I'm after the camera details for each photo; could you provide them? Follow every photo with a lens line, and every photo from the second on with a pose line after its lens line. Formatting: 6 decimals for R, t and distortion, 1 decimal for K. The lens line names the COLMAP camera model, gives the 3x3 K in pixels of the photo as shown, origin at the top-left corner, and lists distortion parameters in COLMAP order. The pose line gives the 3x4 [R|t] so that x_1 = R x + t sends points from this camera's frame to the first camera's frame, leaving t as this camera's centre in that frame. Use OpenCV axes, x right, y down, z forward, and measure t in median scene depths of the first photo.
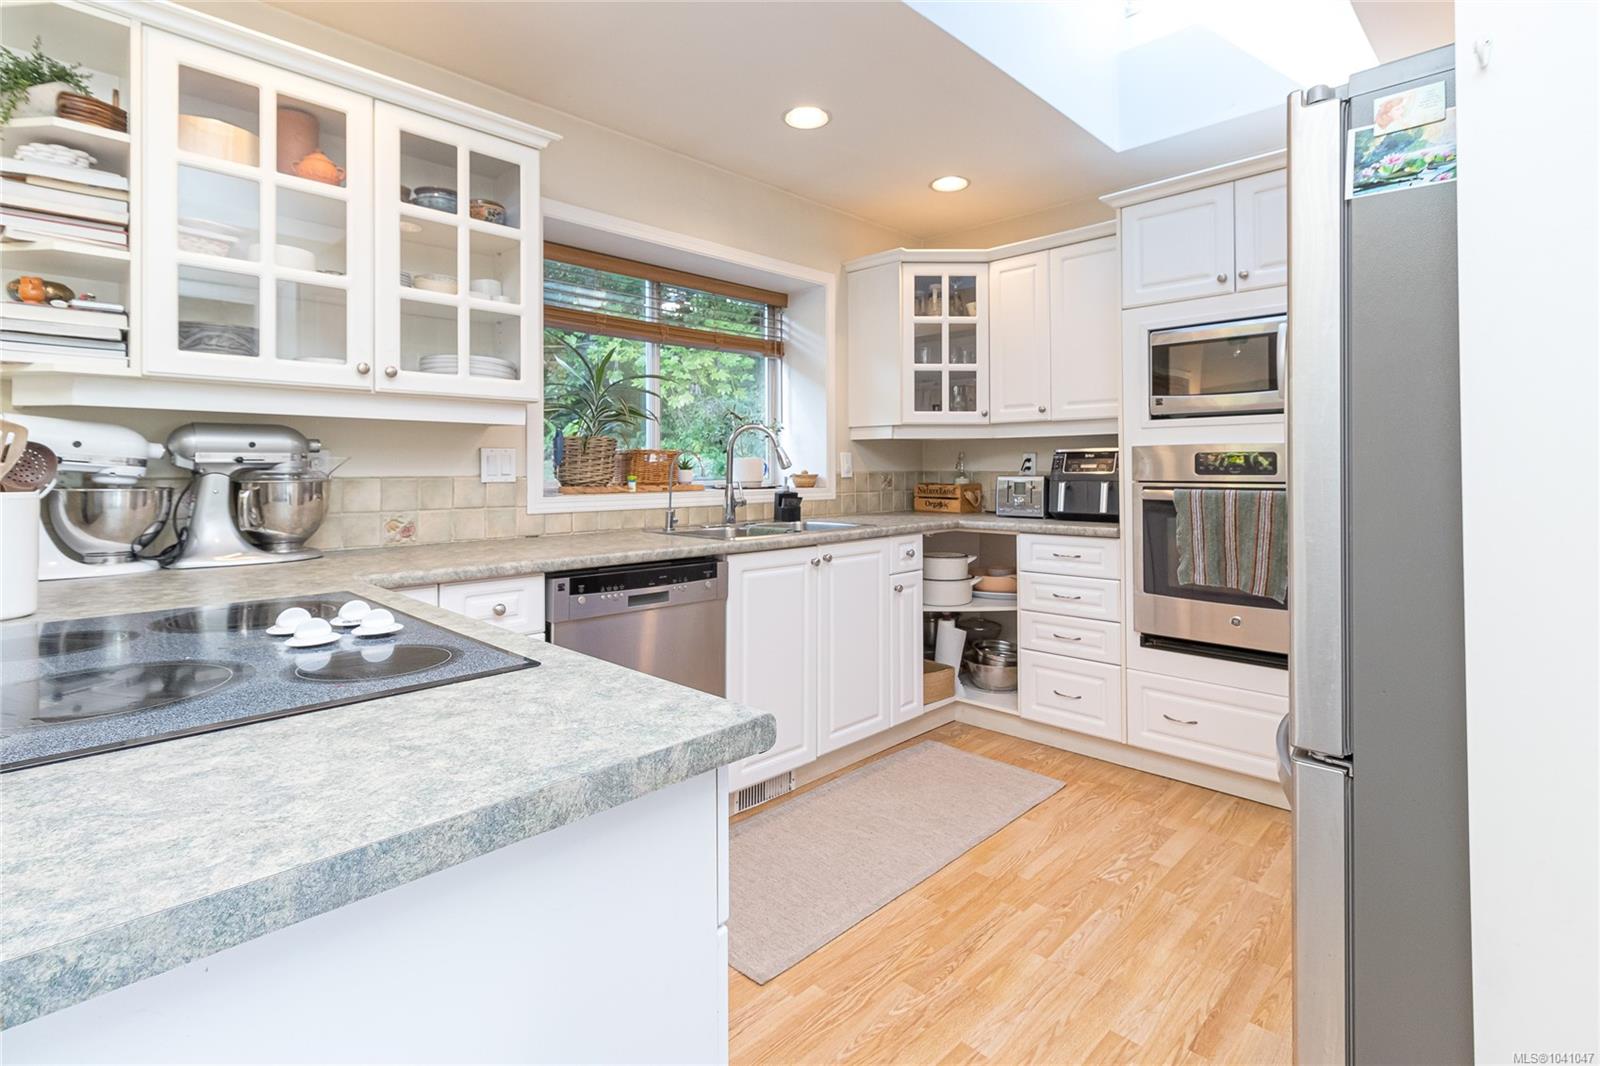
lens RADIAL K [[757.2, 0, 800.5], [0, 757.2, 466.2], [0, 0, 1]] dist [-0.000459, -0.000043]
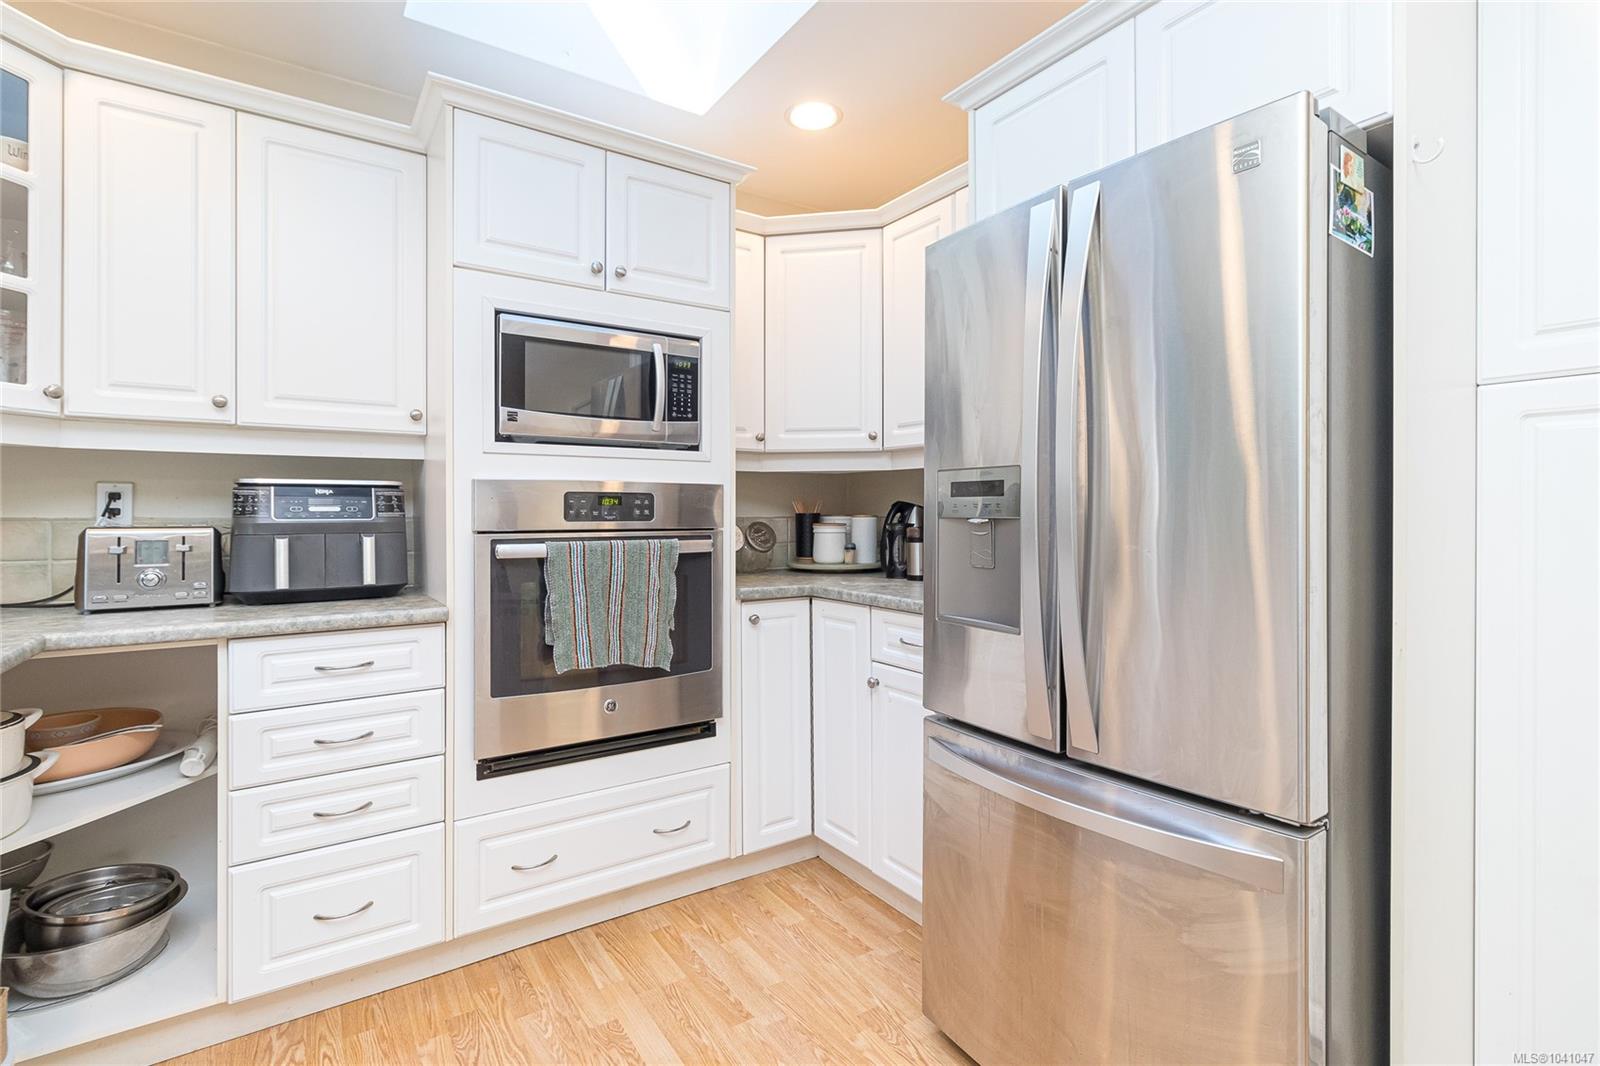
lens RADIAL K [[749.0, 0, 806.6], [0, 749.0, 503.1], [0, 0, 1]] dist [-0.000652, -0.000002]
pose [[0.195870, 0.007322, 0.980603, -0.141884], [-0.005306, 0.999965, -0.006406, -0.002764], [-0.980616, -0.003949, 0.195902, 0.588454]]
